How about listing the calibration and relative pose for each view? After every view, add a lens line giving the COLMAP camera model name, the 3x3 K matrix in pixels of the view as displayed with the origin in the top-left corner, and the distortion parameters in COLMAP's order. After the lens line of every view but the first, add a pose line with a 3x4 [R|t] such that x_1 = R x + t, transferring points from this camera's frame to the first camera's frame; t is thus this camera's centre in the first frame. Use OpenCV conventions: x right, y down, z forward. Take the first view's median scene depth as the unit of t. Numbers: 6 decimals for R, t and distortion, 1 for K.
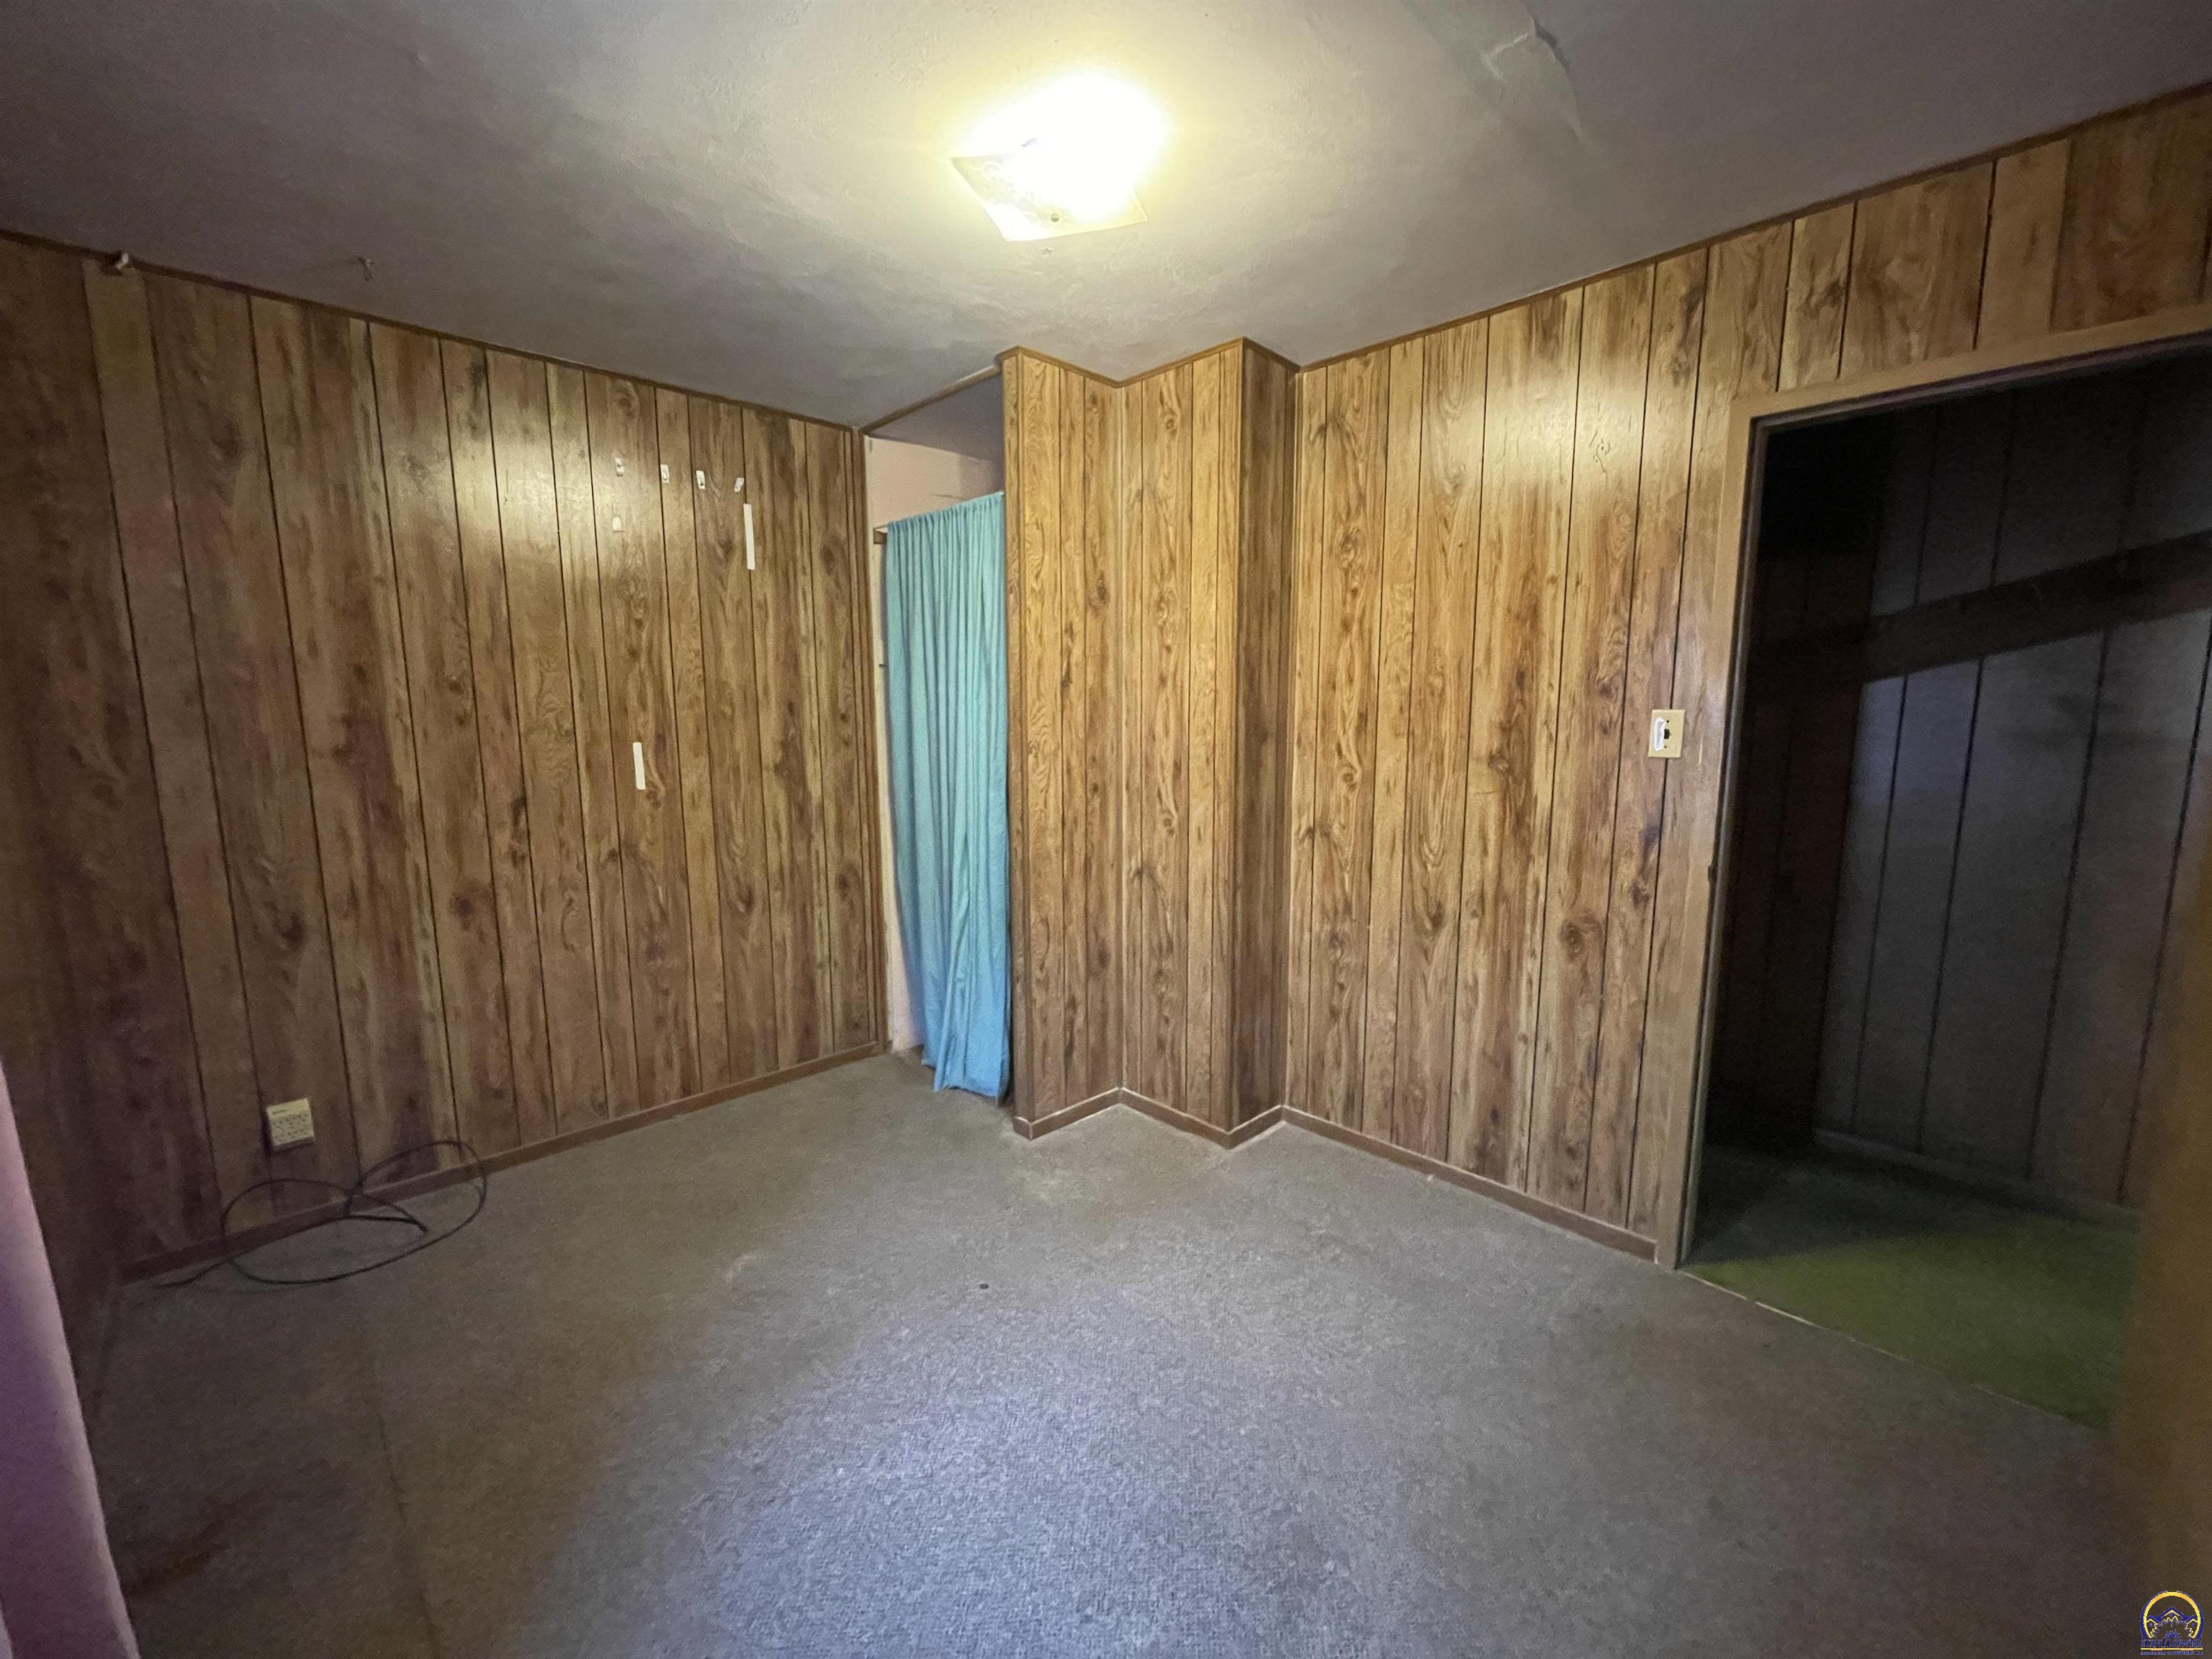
lens RADIAL K [[895.8, 0, 1098.5], [0, 895.8, 833.8], [0, 0, 1]] dist [-0.001528, 0.000072]
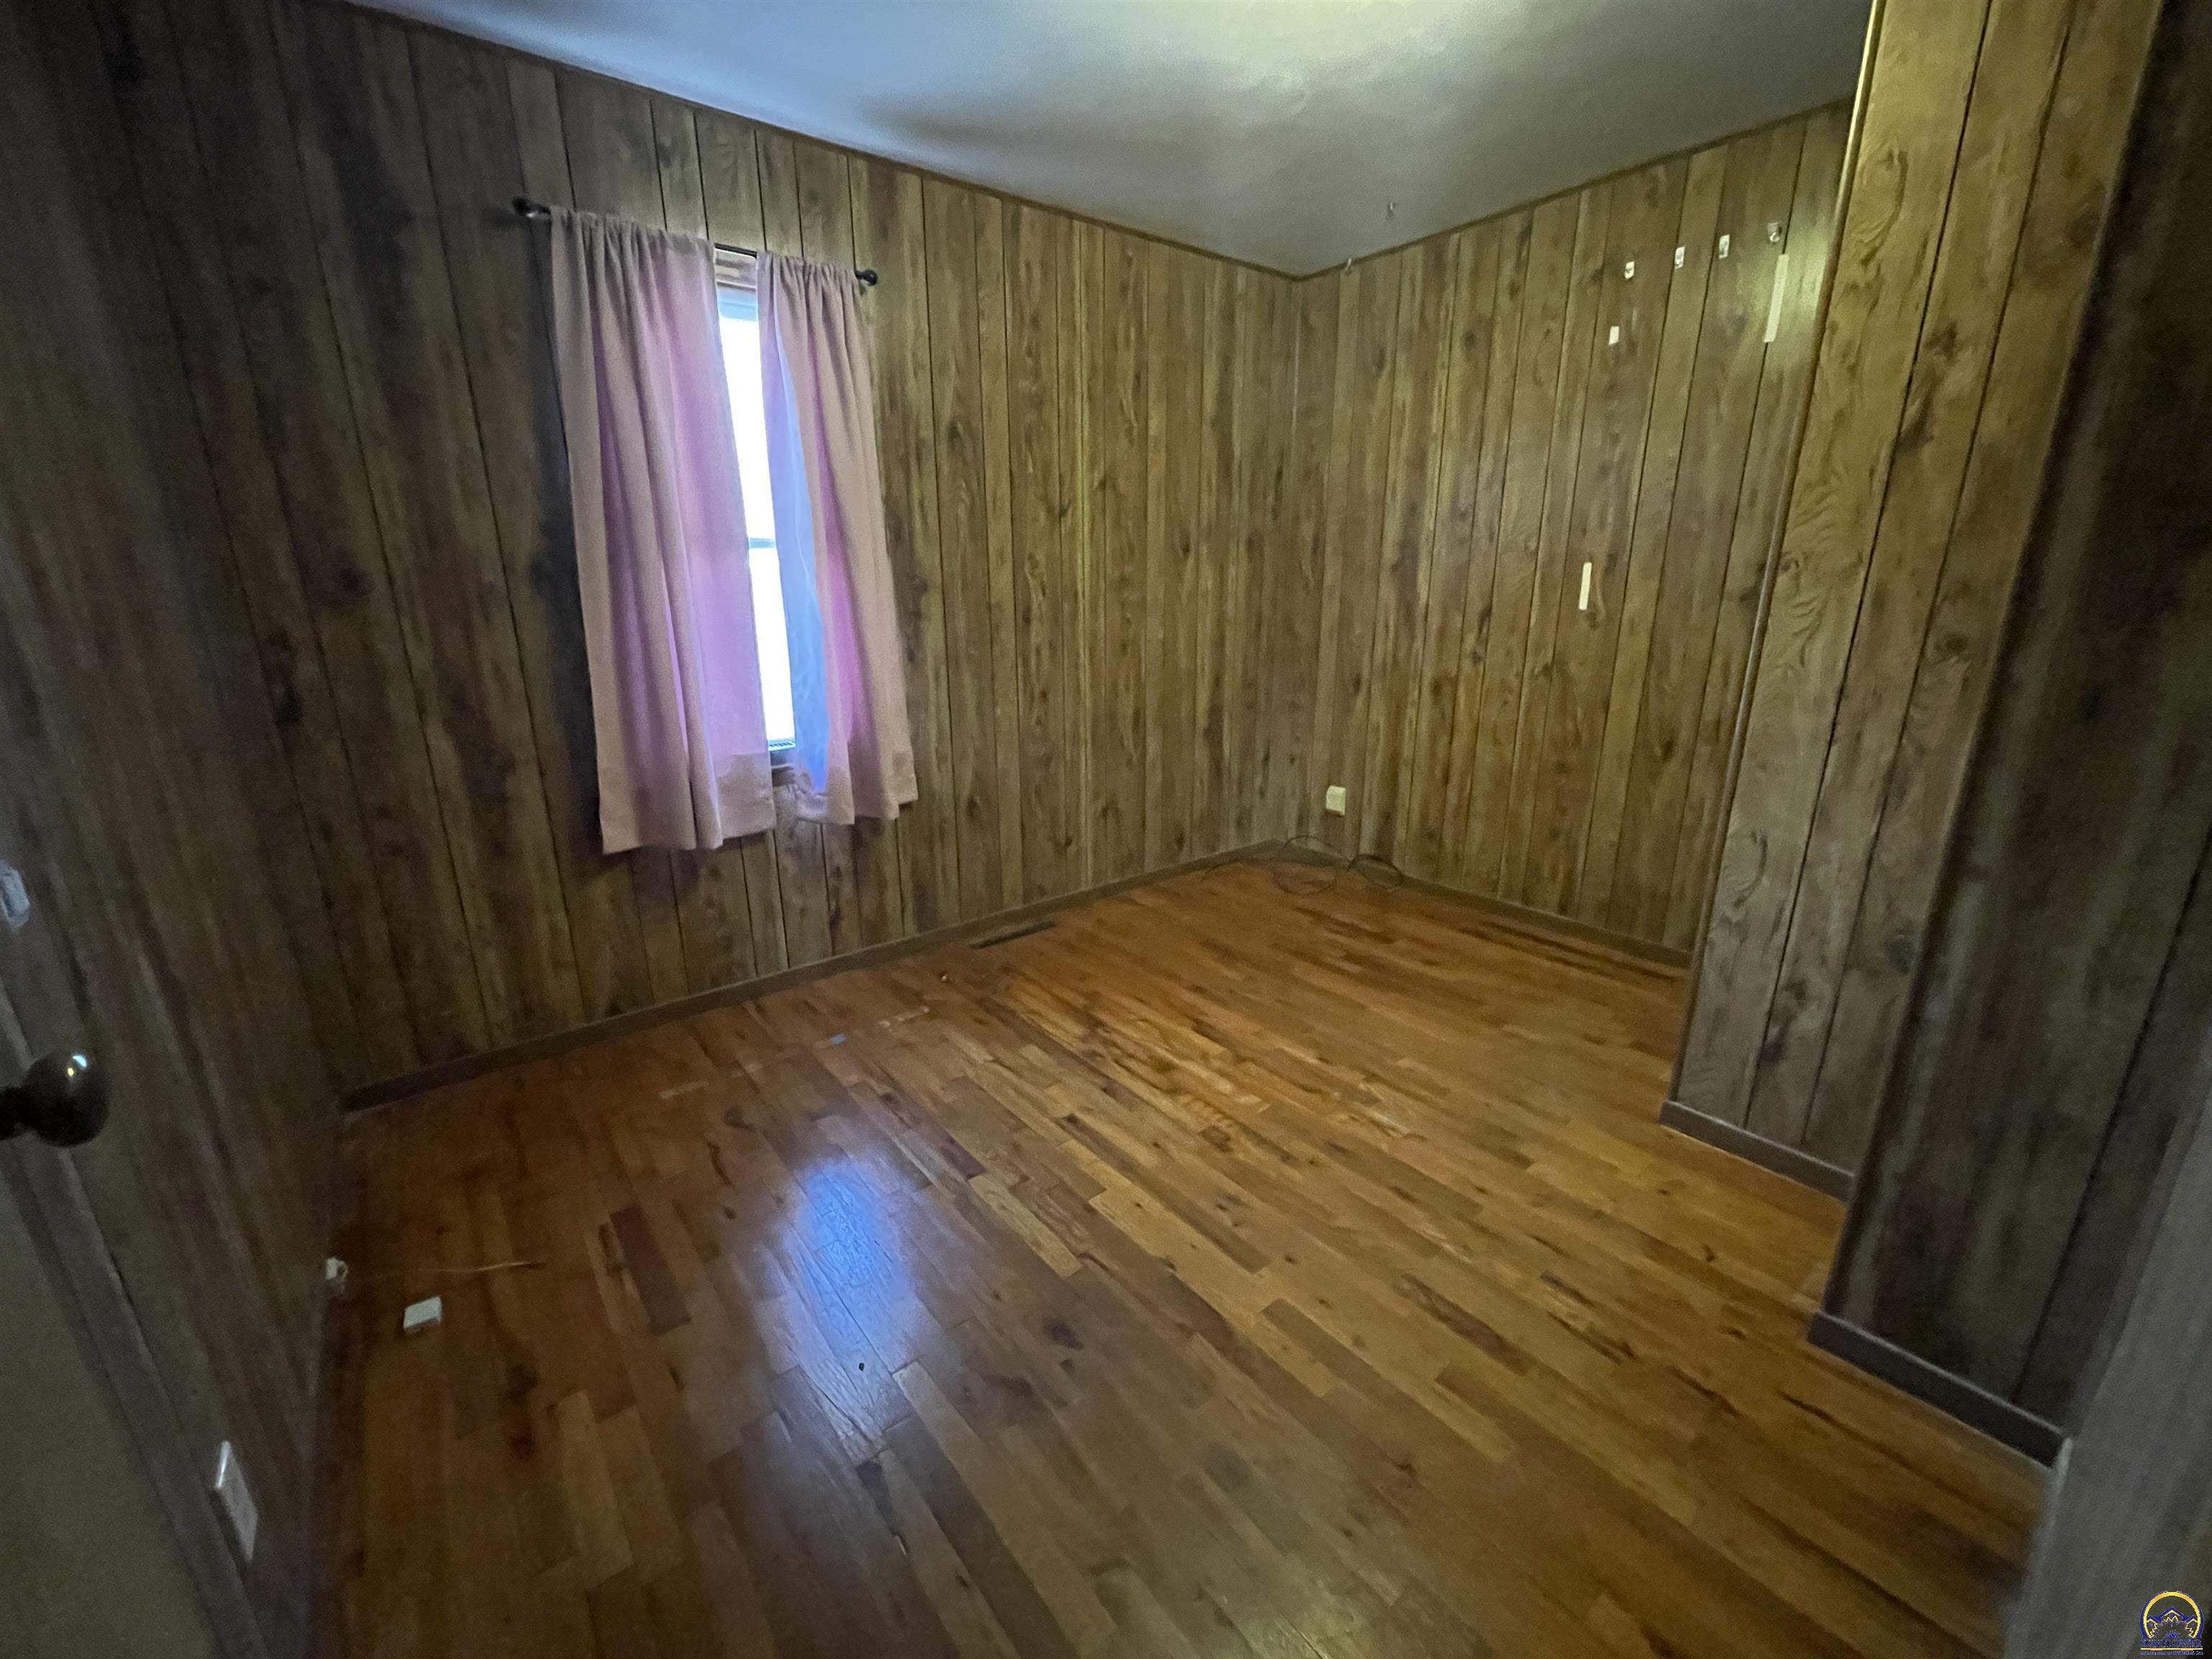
lens RADIAL K [[895.8, 0, 1098.5], [0, 895.8, 833.8], [0, 0, 1]] dist [-0.001528, 0.000072]
pose [[-0.105091, 0.278717, -0.954606, 0.629046], [-0.129307, 0.947942, 0.291007, -0.034360], [0.986020, 0.154019, -0.063580, 0.577176]]
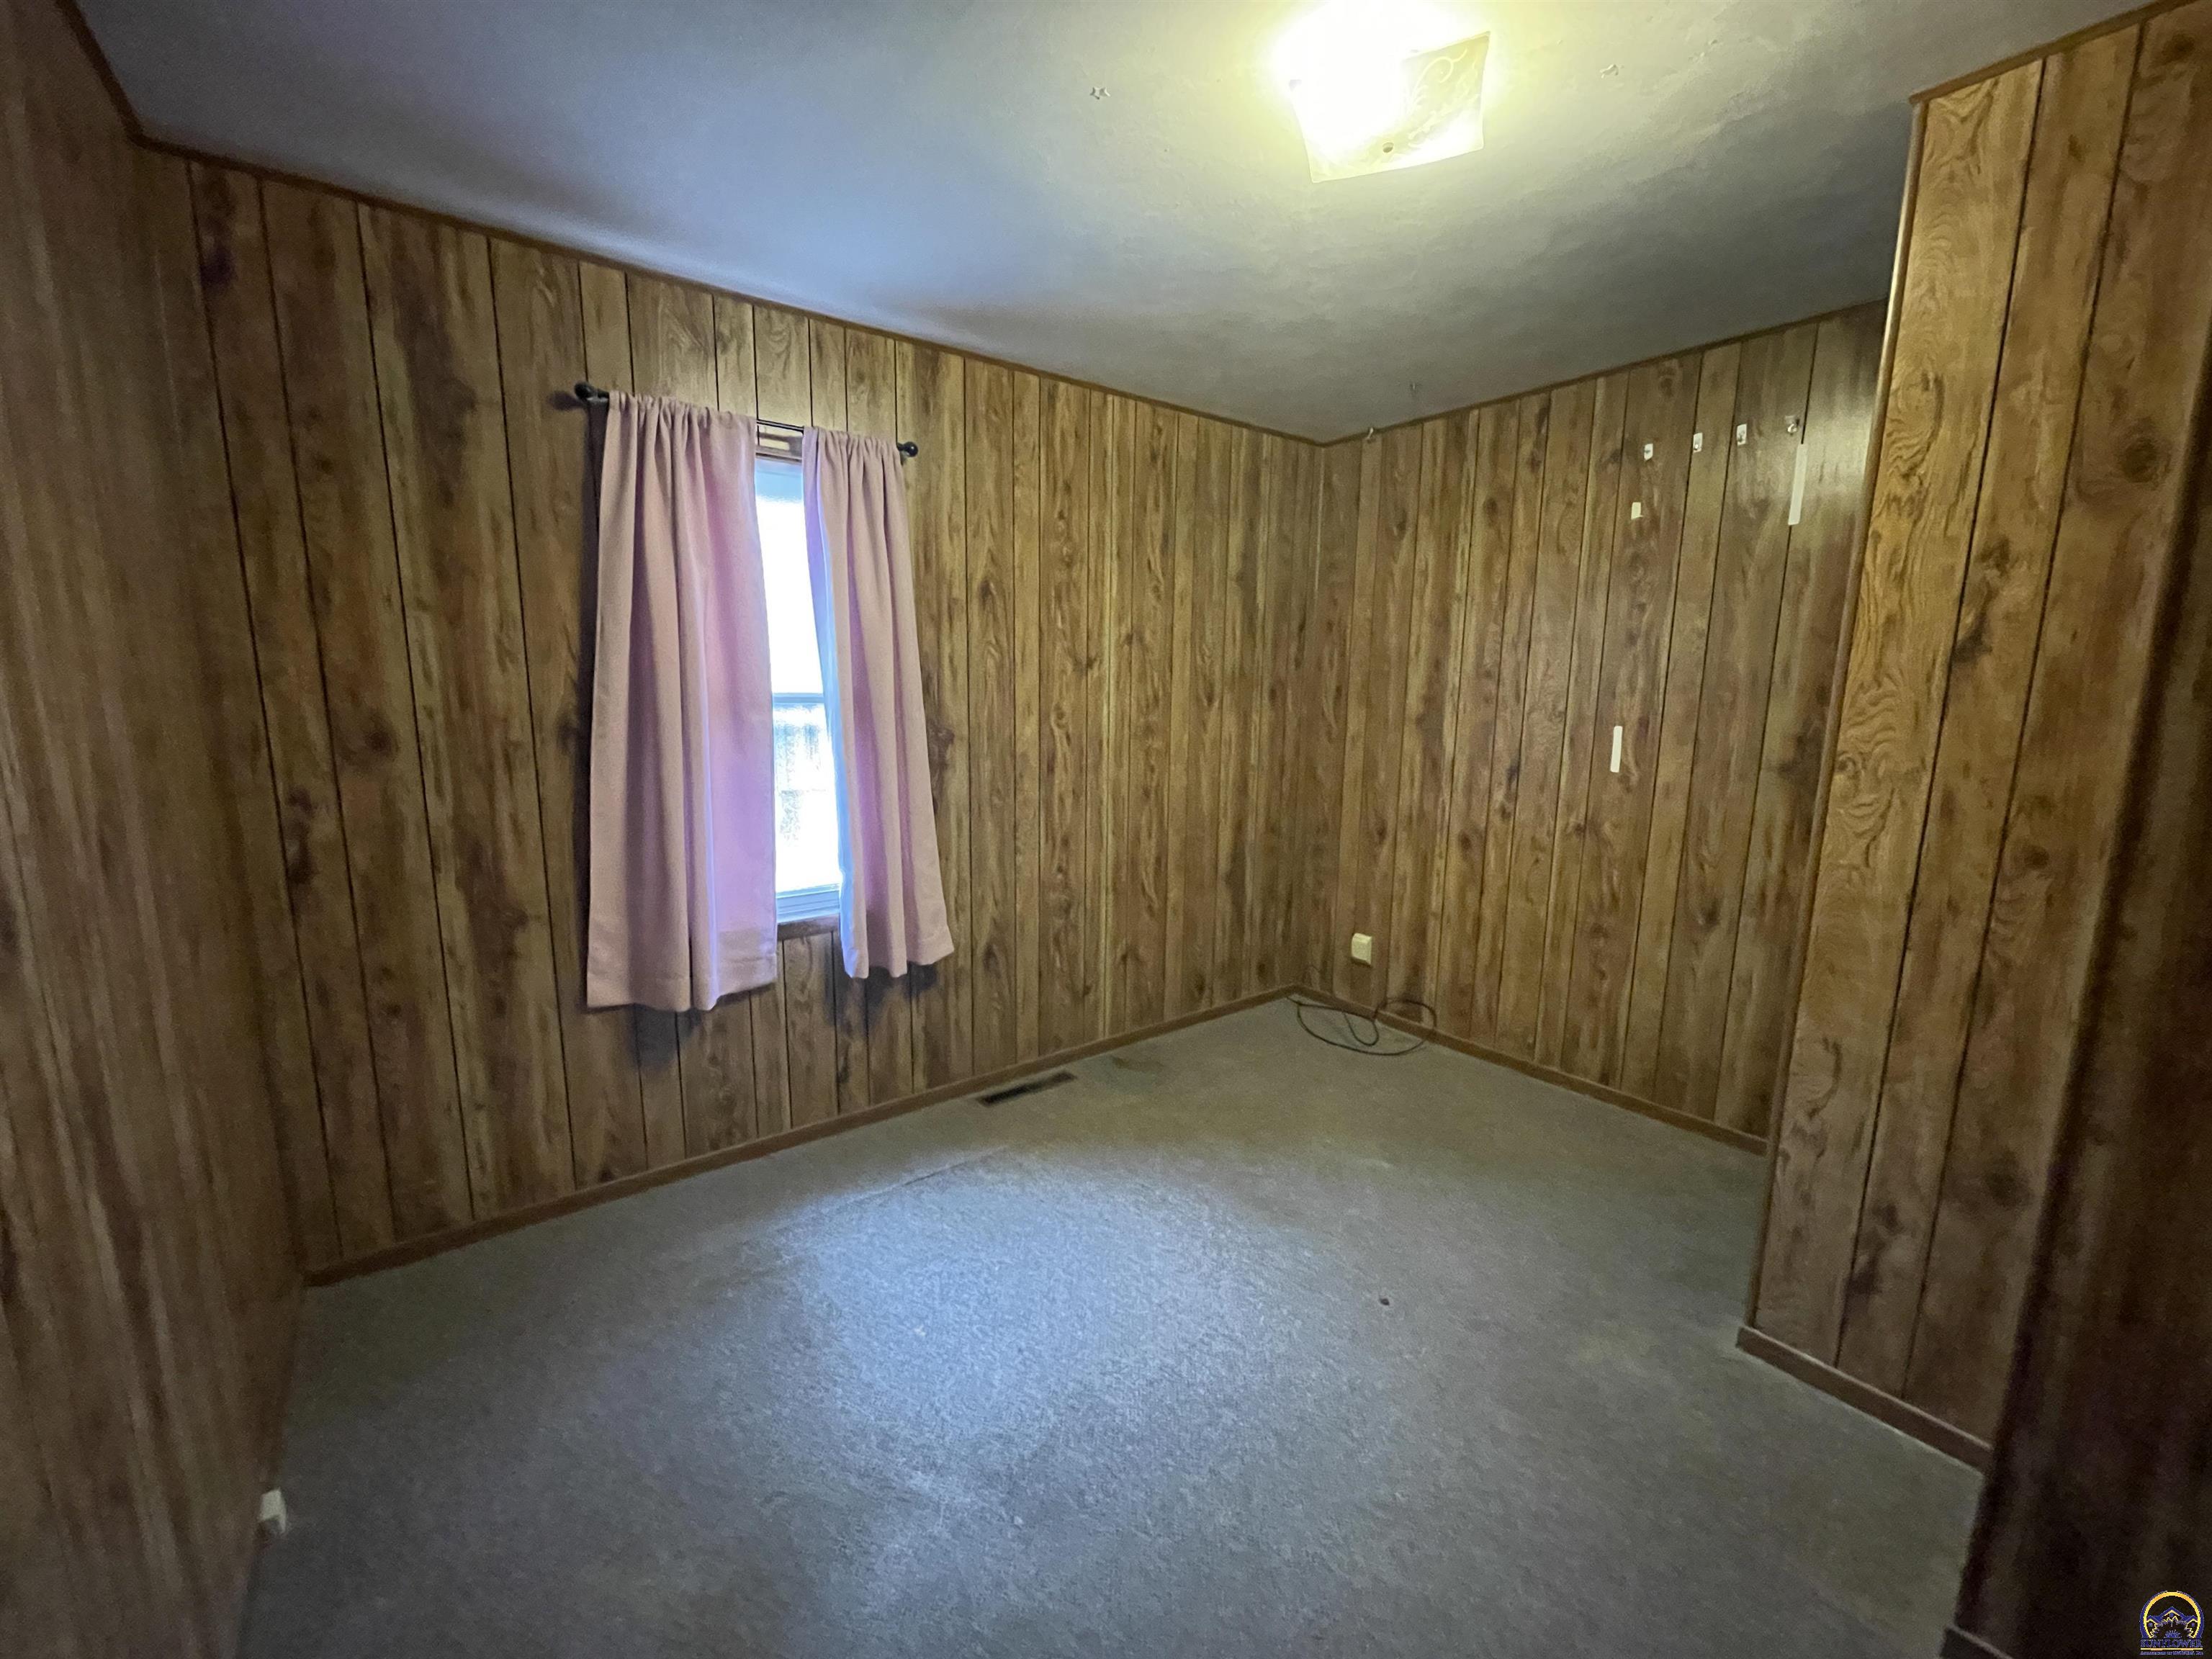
lens RADIAL K [[895.8, 0, 1098.5], [0, 895.8, 833.8], [0, 0, 1]] dist [-0.001528, 0.000072]
pose [[-0.120934, 0.164048, -0.979011, 0.591230], [-0.147051, 0.972408, 0.181107, -0.082611], [0.981708, 0.165866, -0.093474, 0.551490]]
